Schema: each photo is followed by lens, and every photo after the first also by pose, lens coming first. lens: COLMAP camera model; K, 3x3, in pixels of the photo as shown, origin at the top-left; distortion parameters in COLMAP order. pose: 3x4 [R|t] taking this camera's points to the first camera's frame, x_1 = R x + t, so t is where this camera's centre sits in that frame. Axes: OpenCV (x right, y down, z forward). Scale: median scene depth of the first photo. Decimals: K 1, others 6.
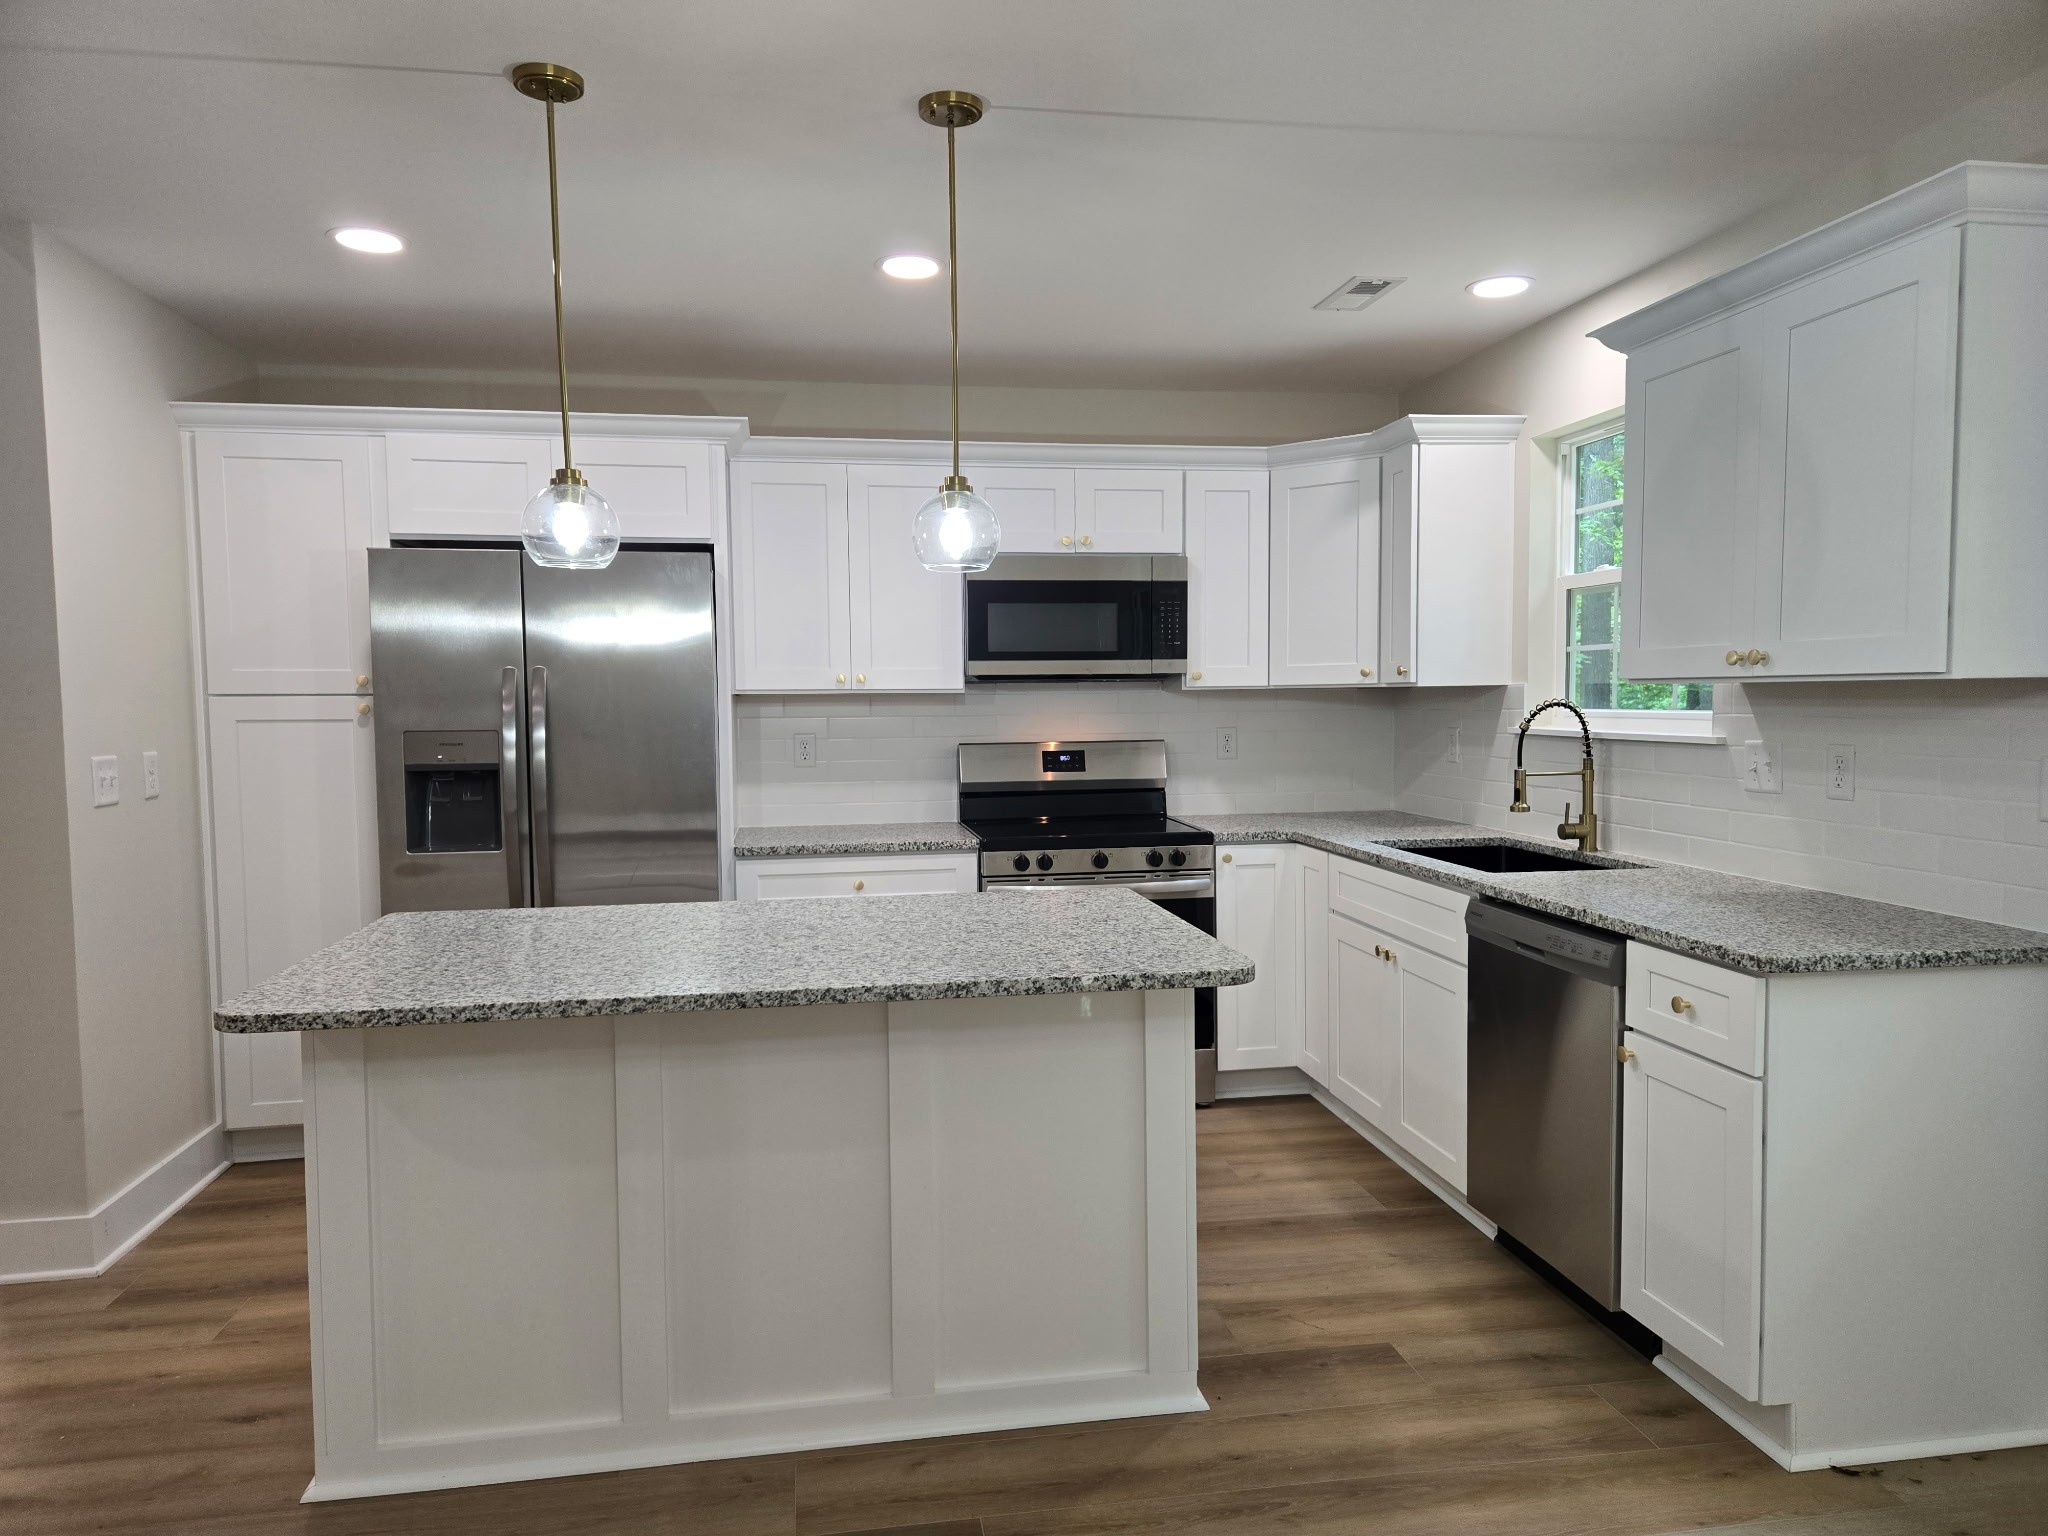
lens RADIAL K [[1374.0, 0, 1022.8], [0, 1374.0, 783.3], [0, 0, 1]] dist [0.060416, -0.037350]
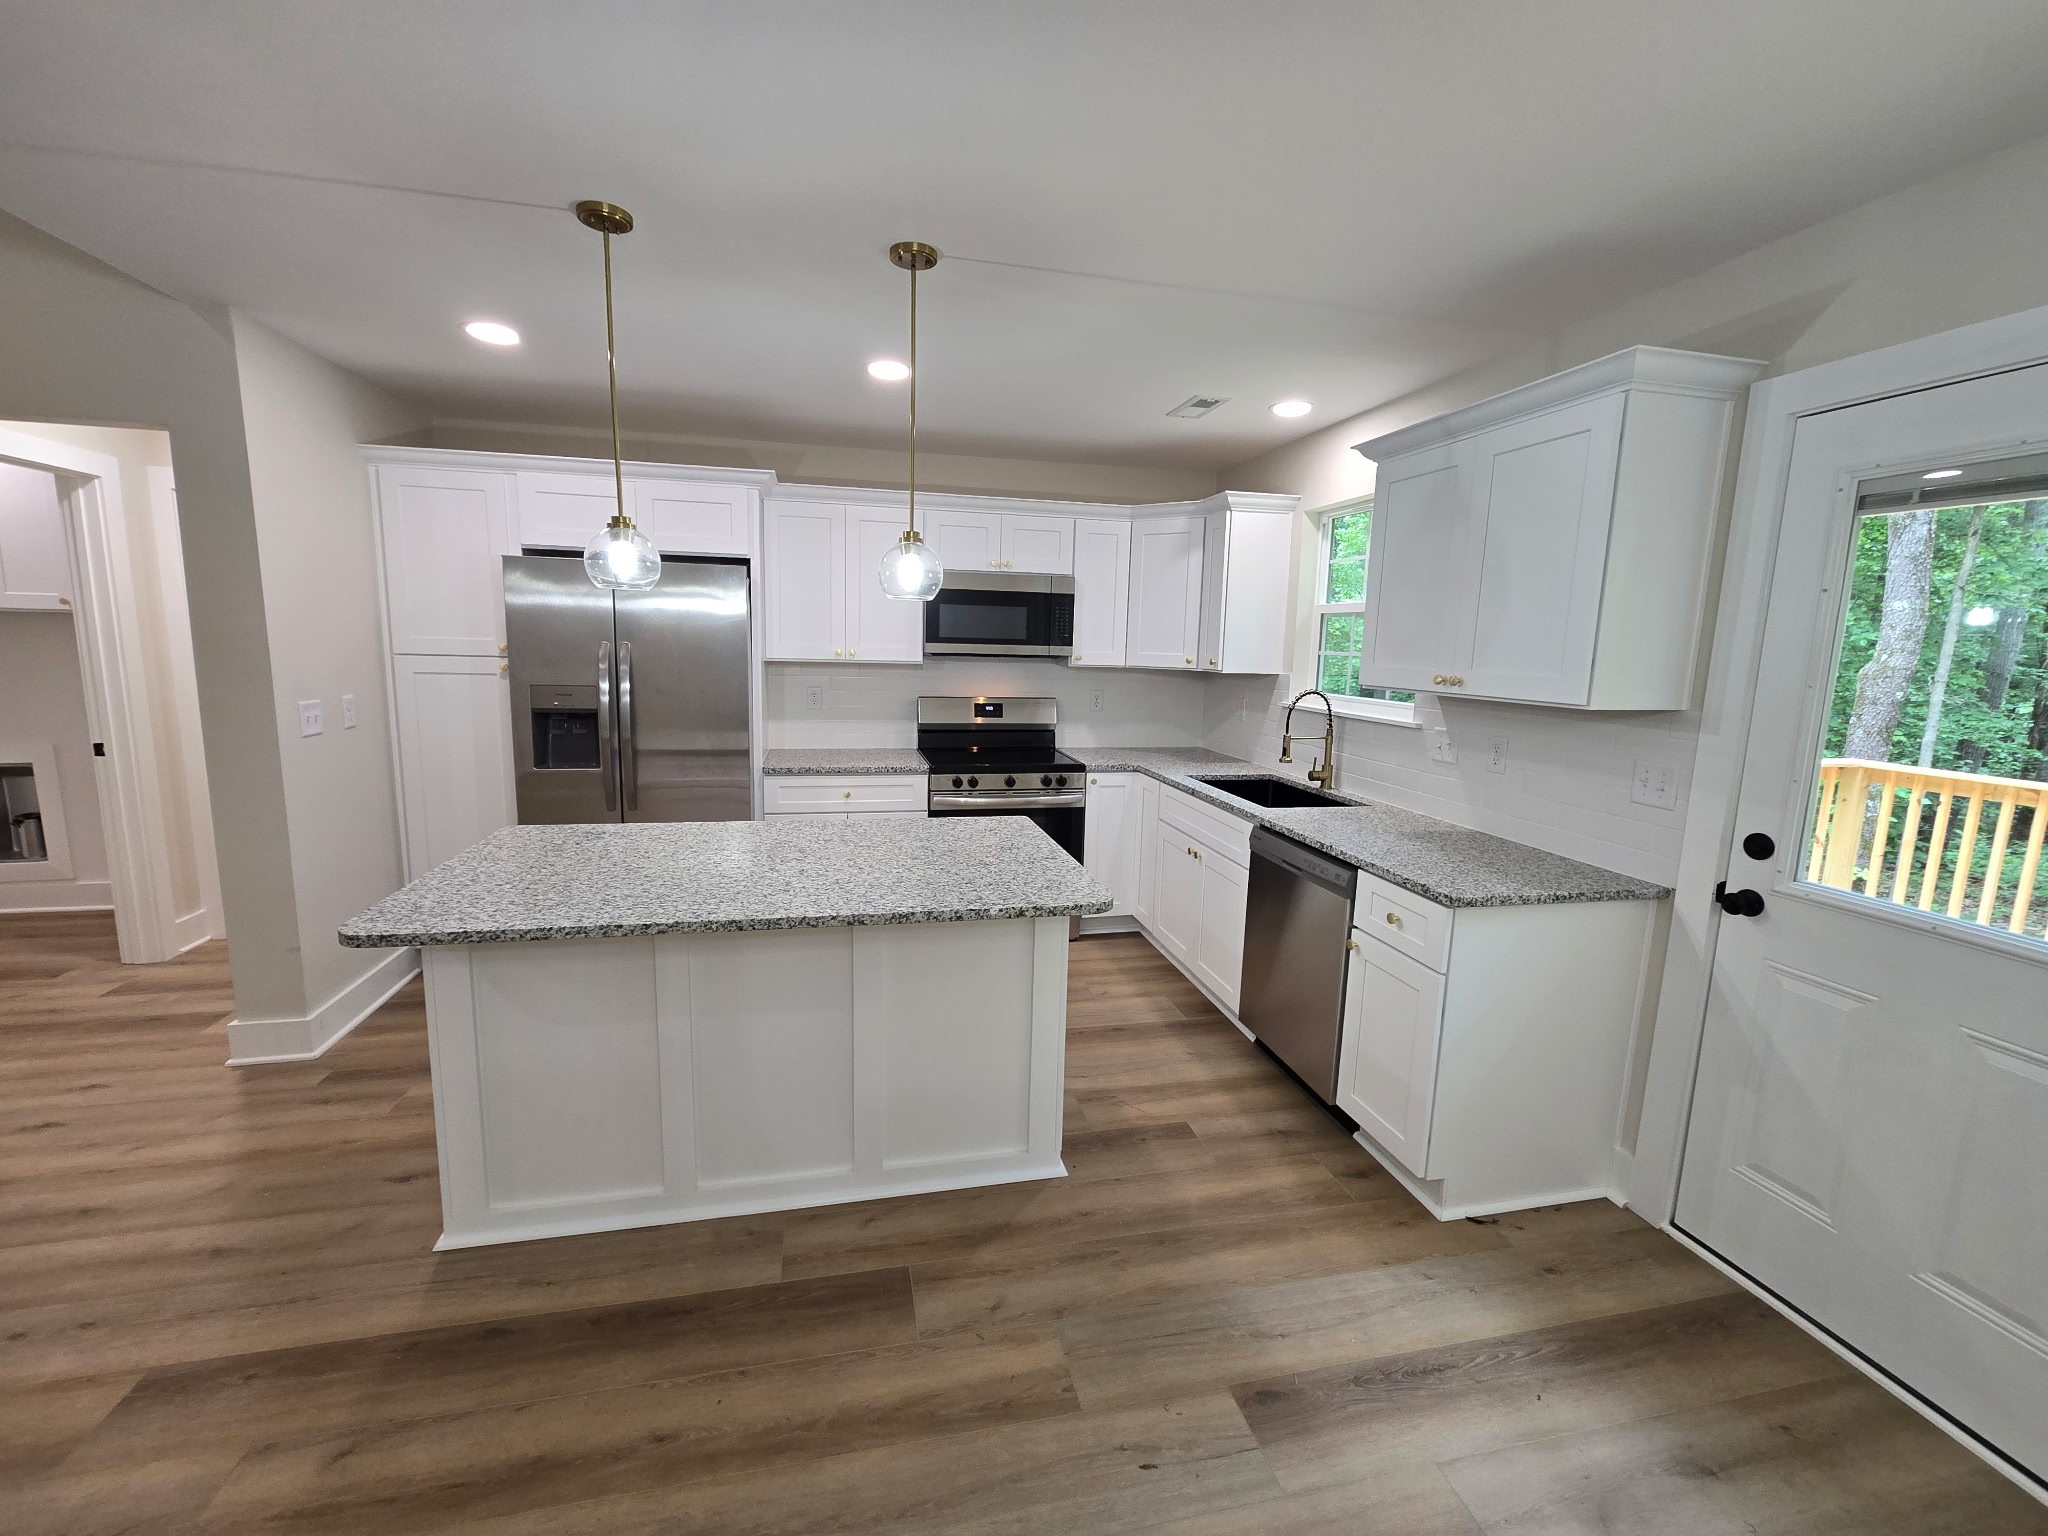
lens RADIAL K [[840.5, 0, 1016.8], [0, 840.5, 766.4], [0, 0, 1]] dist [0.000372, 0.000107]
pose [[0.997775, 0.027203, 0.060873, 0.009443], [-0.032312, 0.995893, 0.084571, -0.050914], [-0.058322, -0.086350, 0.994556, 0.111927]]
